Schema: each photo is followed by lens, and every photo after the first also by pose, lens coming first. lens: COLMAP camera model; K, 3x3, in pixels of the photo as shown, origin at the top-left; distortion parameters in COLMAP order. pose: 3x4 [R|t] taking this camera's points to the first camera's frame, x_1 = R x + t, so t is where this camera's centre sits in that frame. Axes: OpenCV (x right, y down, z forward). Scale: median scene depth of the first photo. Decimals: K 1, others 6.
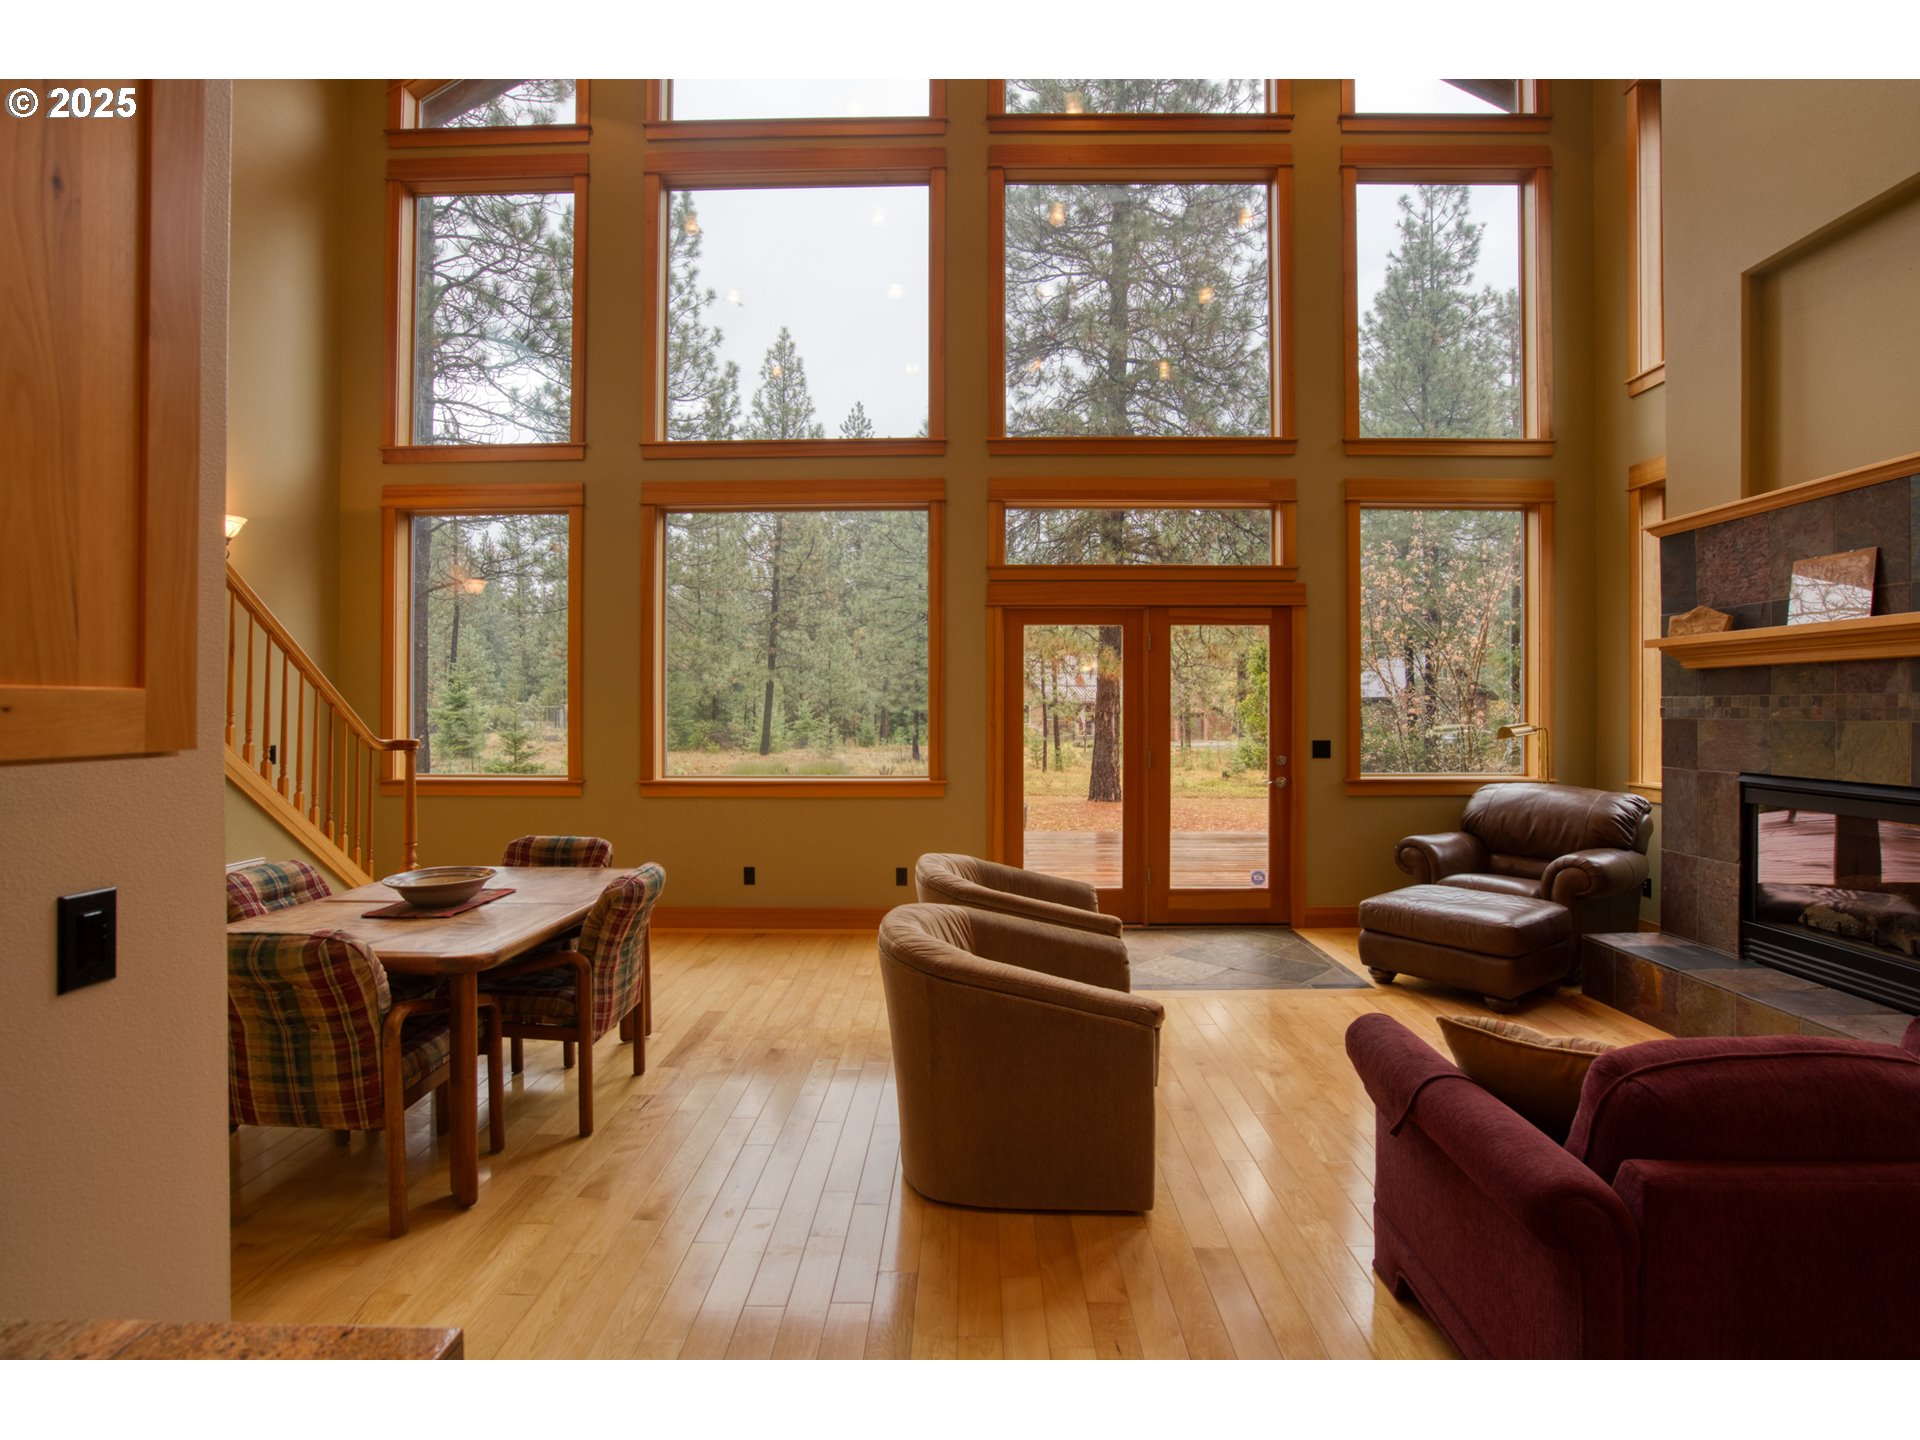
lens RADIAL K [[942.5, 0, 961.3], [0, 942.5, 707.3], [0, 0, 1]] dist [-0.055963, 0.023003]
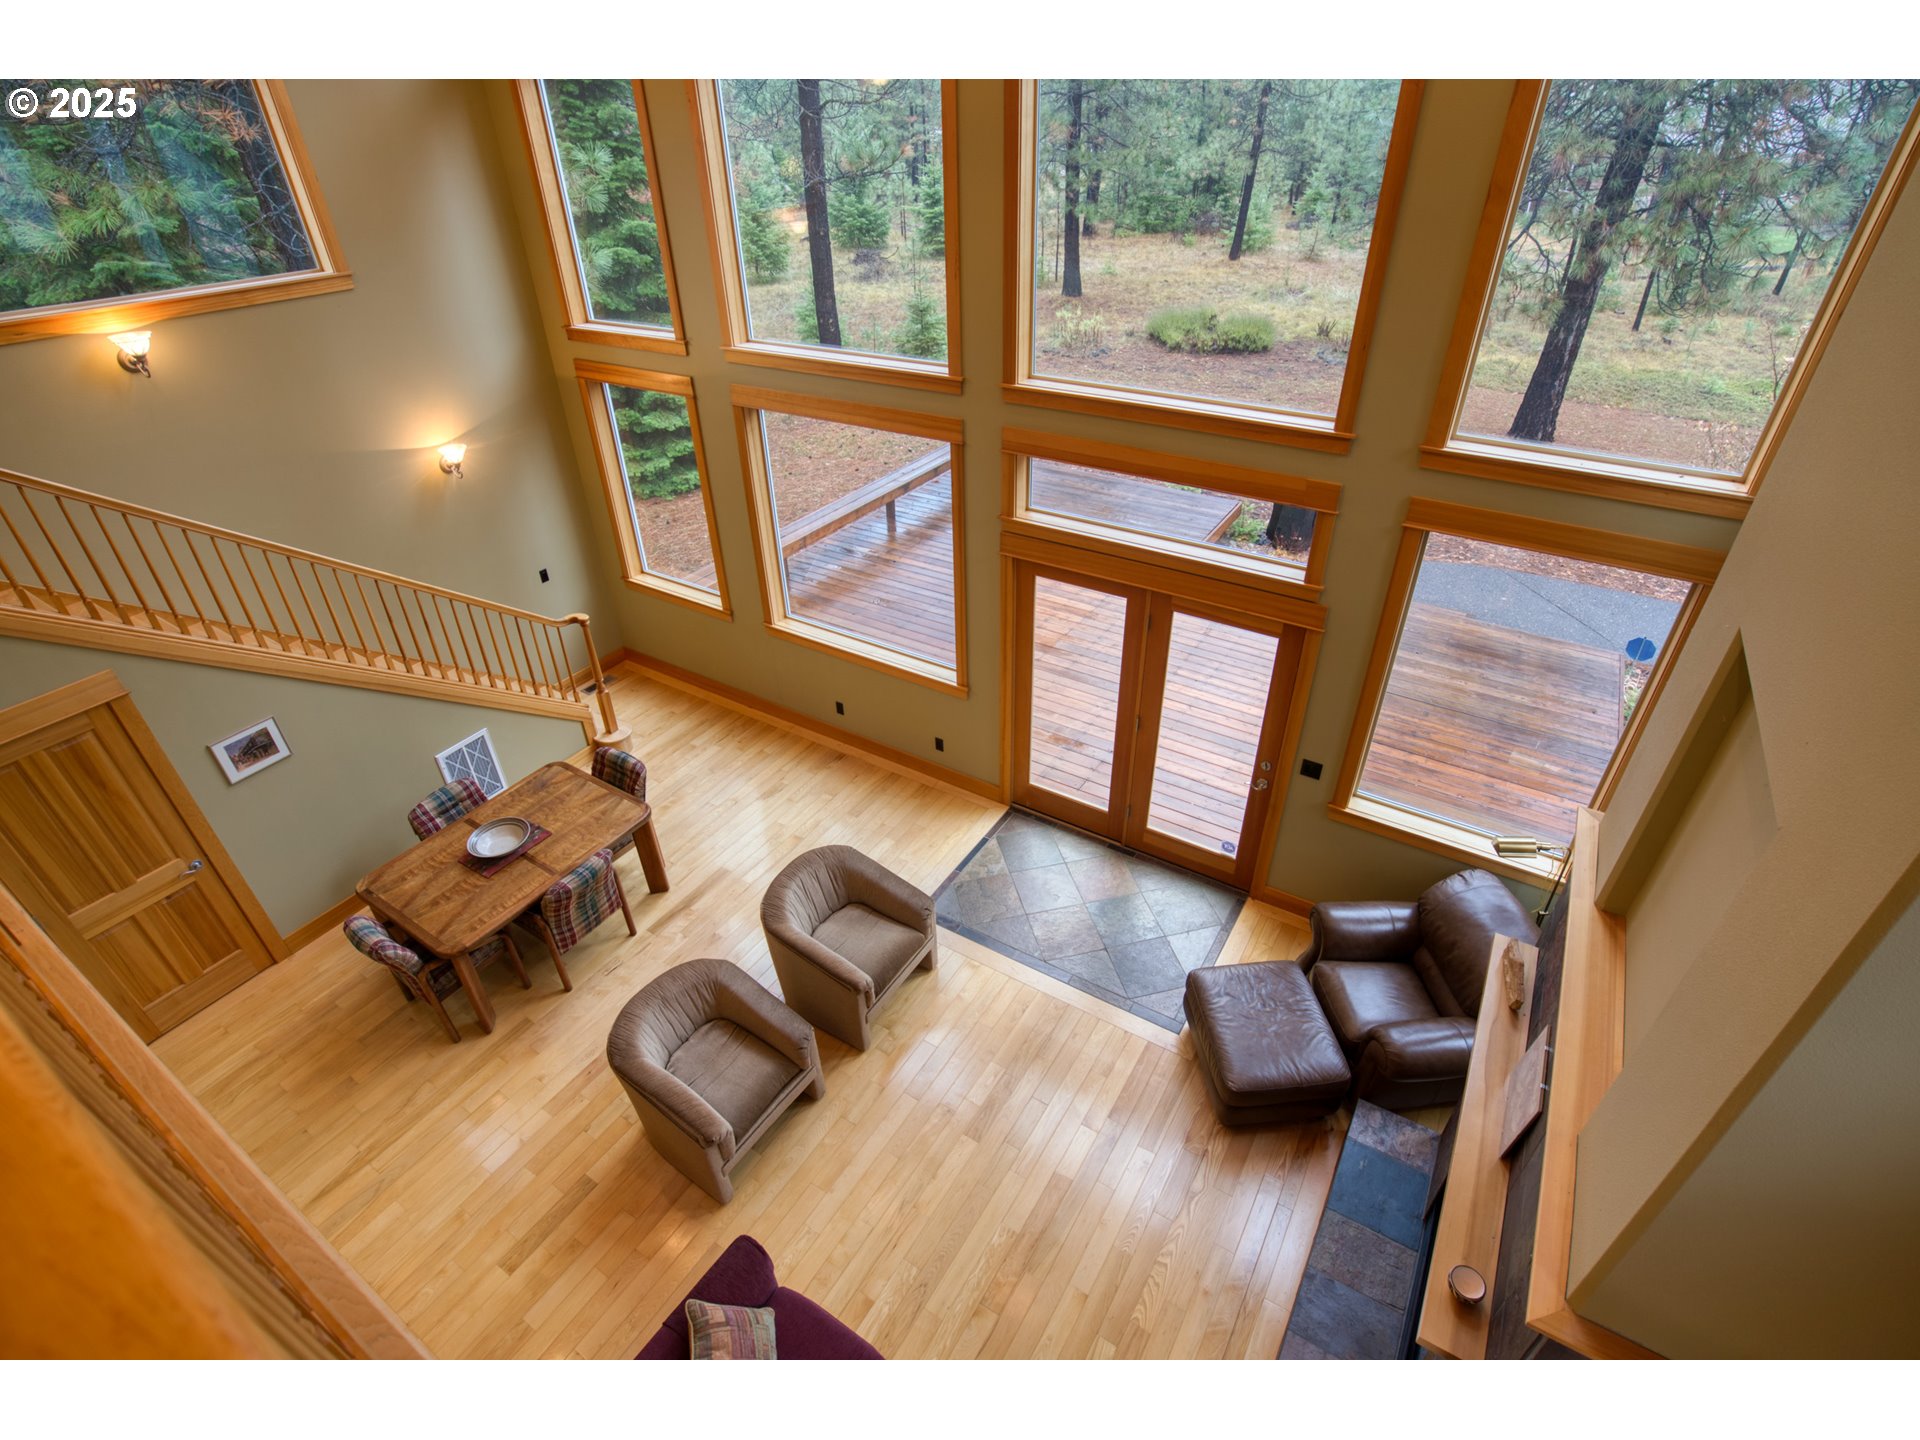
lens RADIAL K [[906.7, 0, 942.7], [0, 906.7, 715.0], [0, 0, 1]] dist [-0.030879, 0.006961]
pose [[0.849744, 0.274152, -0.450306, 0.463089], [0.030678, 0.826994, 0.561374, -0.516420], [0.526302, -0.490839, 0.694322, 0.210407]]
